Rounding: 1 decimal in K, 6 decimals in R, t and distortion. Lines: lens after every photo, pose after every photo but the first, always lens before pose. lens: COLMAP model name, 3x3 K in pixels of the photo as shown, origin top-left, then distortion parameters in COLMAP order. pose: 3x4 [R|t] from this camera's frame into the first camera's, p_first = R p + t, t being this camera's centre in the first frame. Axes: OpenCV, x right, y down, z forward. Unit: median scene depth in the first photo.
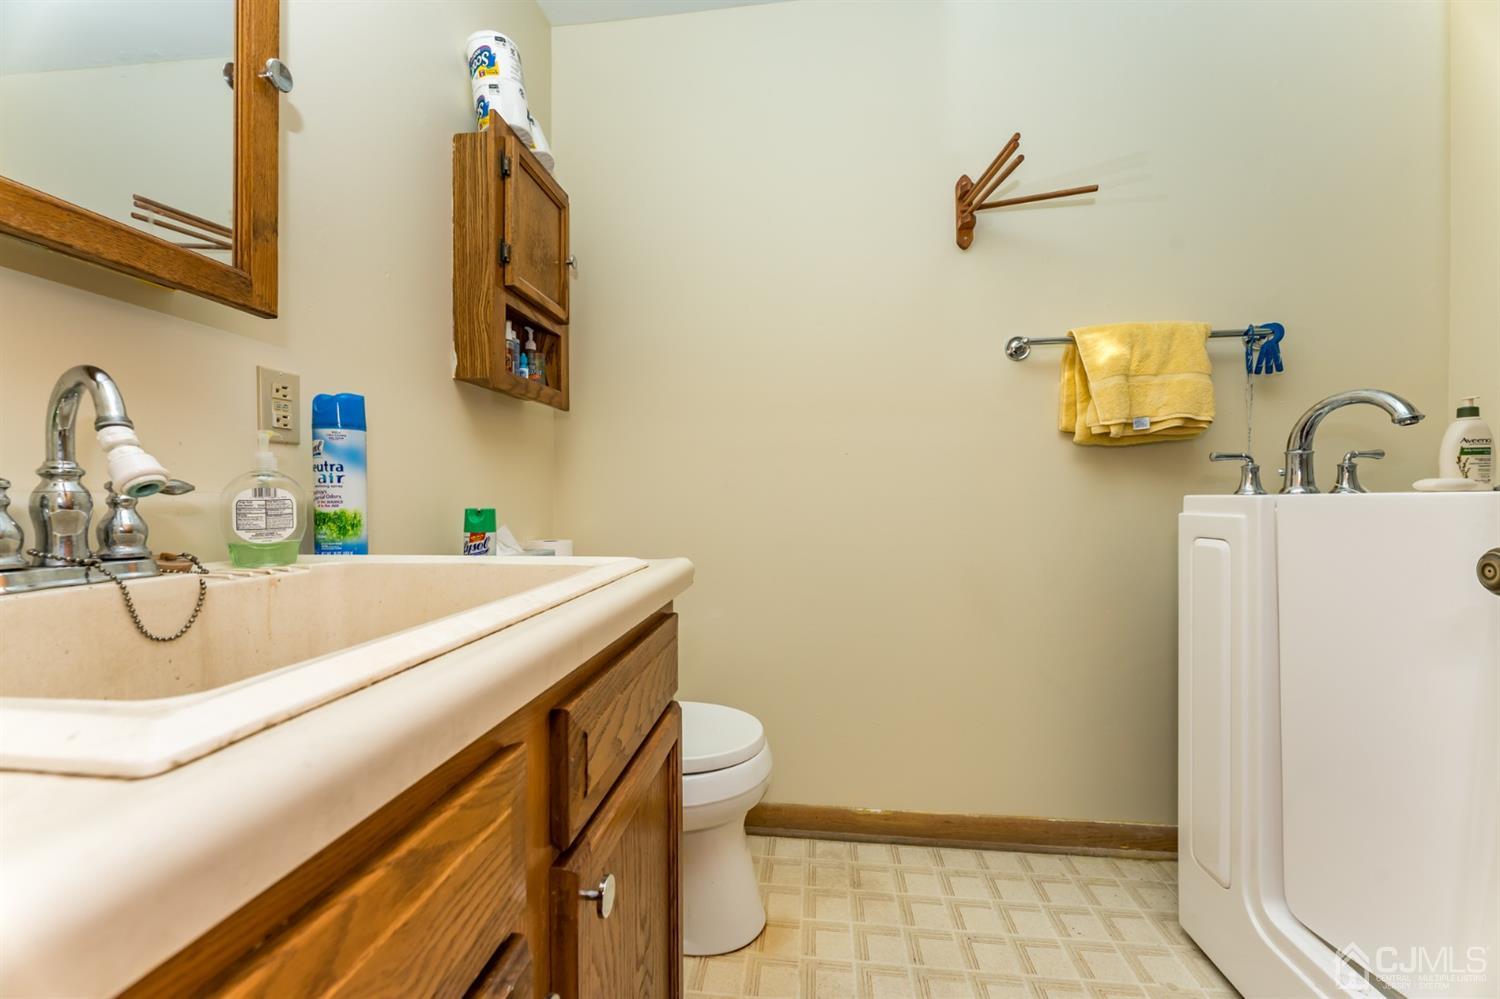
lens RADIAL K [[596.7, 0, 748.1], [0, 596.7, 496.2], [0, 0, 1]] dist [0.002299, -0.001032]
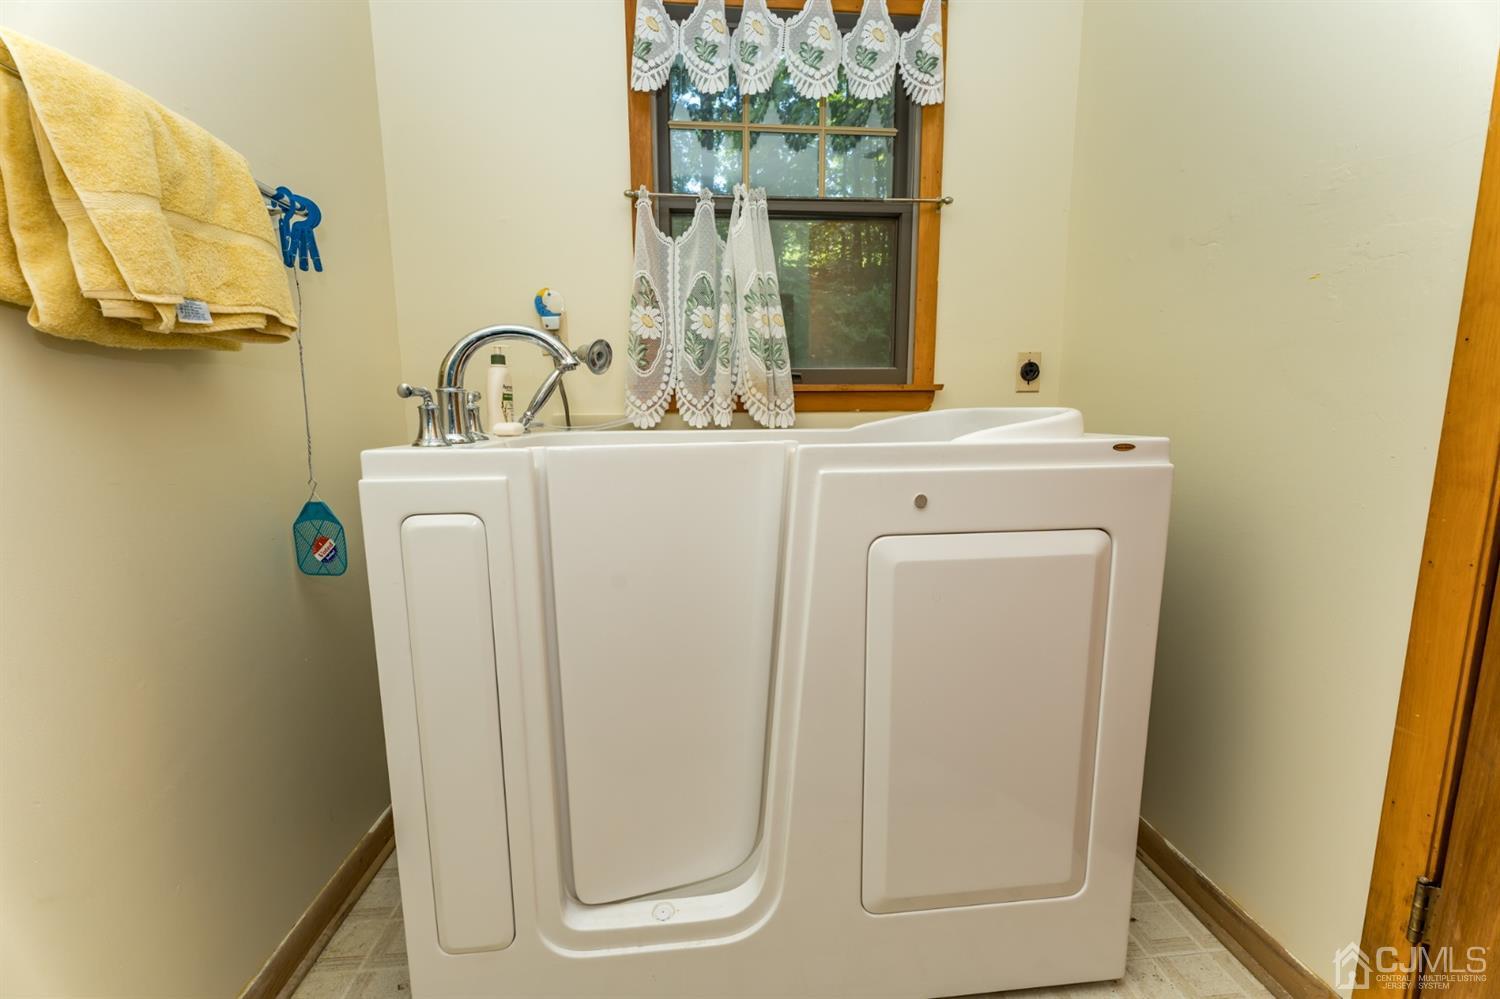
lens RADIAL K [[596.7, 0, 750.7], [0, 596.7, 497.3], [0, 0, 1]] dist [0.002299, -0.001032]
pose [[-0.209521, -0.127201, 0.969495, 0.040334], [0.007841, 0.991252, 0.131750, -0.028190], [-0.977773, 0.035206, -0.206690, 0.652218]]
